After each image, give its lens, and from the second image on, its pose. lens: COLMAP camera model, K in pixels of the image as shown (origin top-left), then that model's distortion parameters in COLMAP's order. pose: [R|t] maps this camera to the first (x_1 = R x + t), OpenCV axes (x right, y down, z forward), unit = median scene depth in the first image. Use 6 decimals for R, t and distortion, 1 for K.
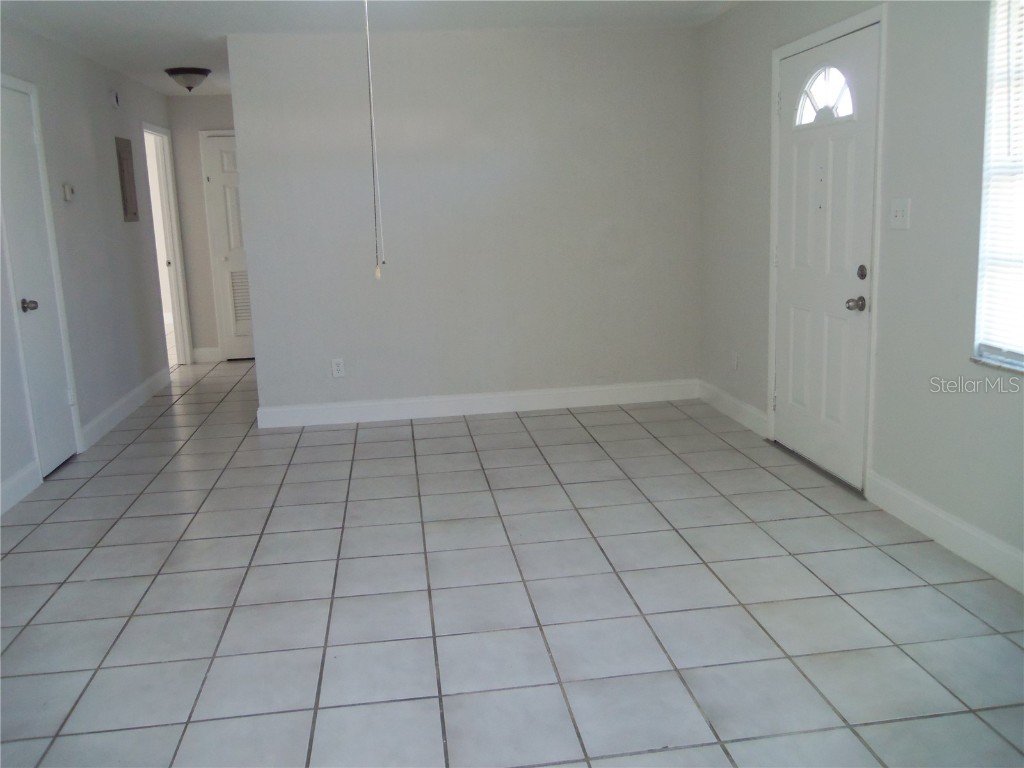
lens RADIAL K [[849.9, 0, 494.5], [0, 849.9, 355.7], [0, 0, 1]] dist [-0.038755, 0.041511]
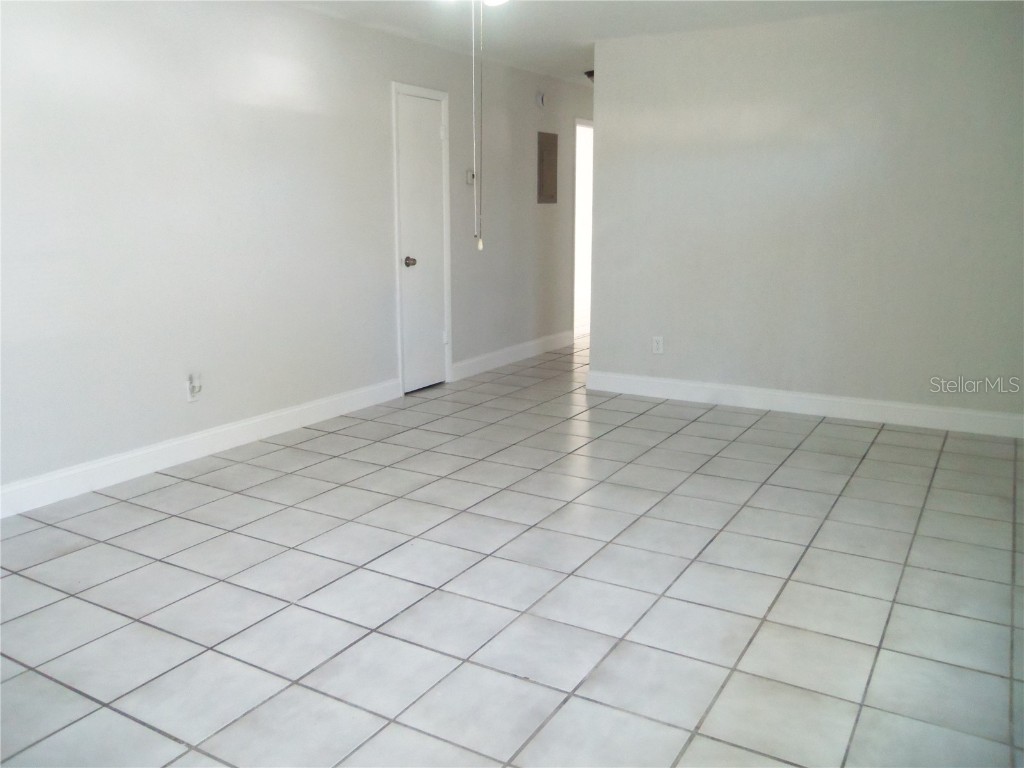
lens RADIAL K [[849.9, 0, 494.5], [0, 849.9, 355.7], [0, 0, 1]] dist [-0.038755, 0.041511]
pose [[0.778246, 0.140858, -0.611957, 0.375646], [-0.133596, 0.989347, 0.057825, -0.008139], [0.613583, 0.036753, 0.788774, 0.035268]]
